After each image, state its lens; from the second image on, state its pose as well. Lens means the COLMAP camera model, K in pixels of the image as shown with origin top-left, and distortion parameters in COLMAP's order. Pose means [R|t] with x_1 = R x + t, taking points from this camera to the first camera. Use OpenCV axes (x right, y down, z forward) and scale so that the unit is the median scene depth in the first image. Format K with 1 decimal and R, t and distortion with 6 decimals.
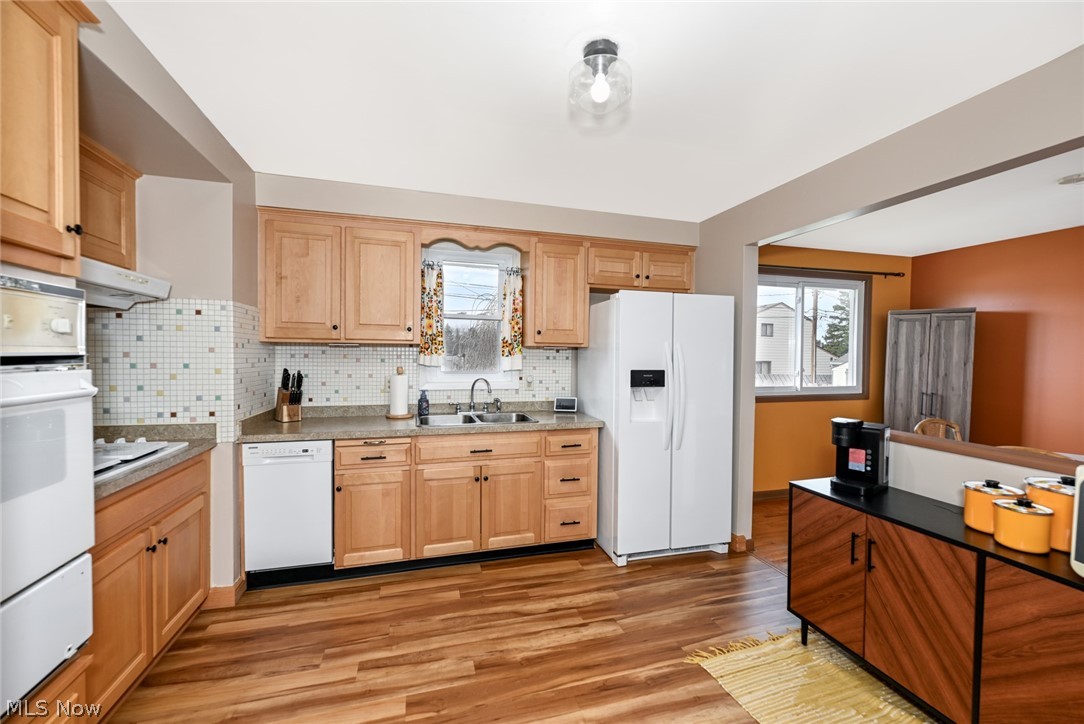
lens RADIAL K [[430.8, 0, 542.6], [0, 430.8, 363.8], [0, 0, 1]] dist [-0.001069, 0.000544]
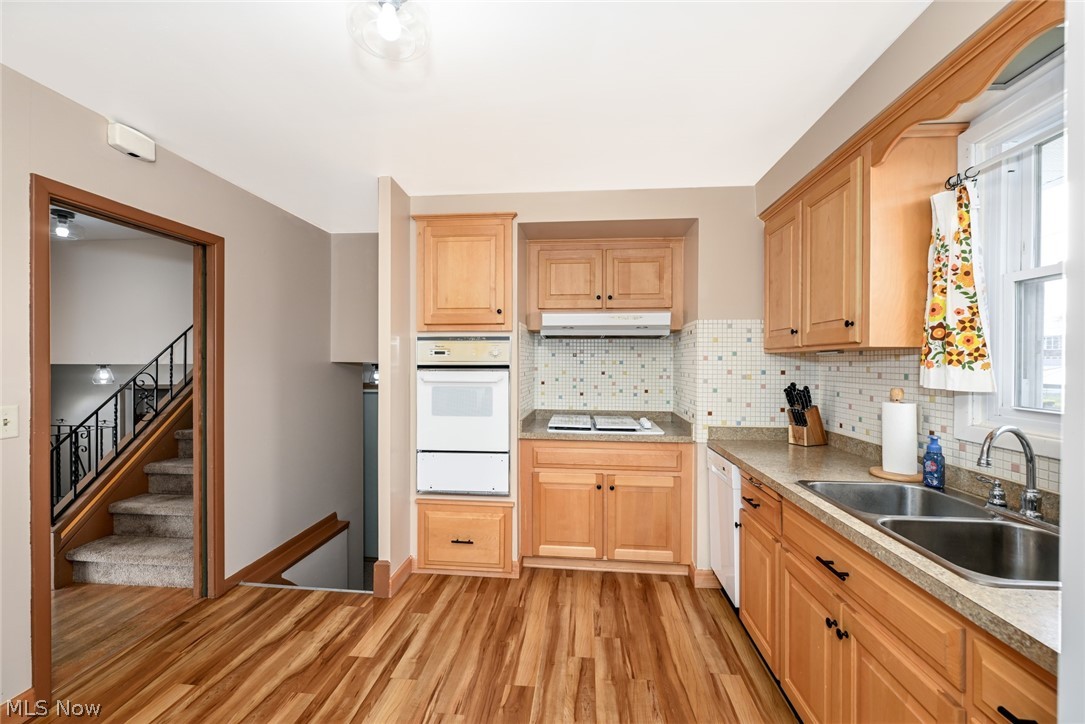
lens RADIAL K [[431.2, 0, 546.3], [0, 431.2, 362.6], [0, 0, 1]] dist [-0.001069, 0.000544]
pose [[-0.363127, -0.013881, -0.931636, 0.575110], [-0.028880, 0.999576, -0.003637, -0.017422], [0.931292, 0.025585, -0.363374, 1.196871]]
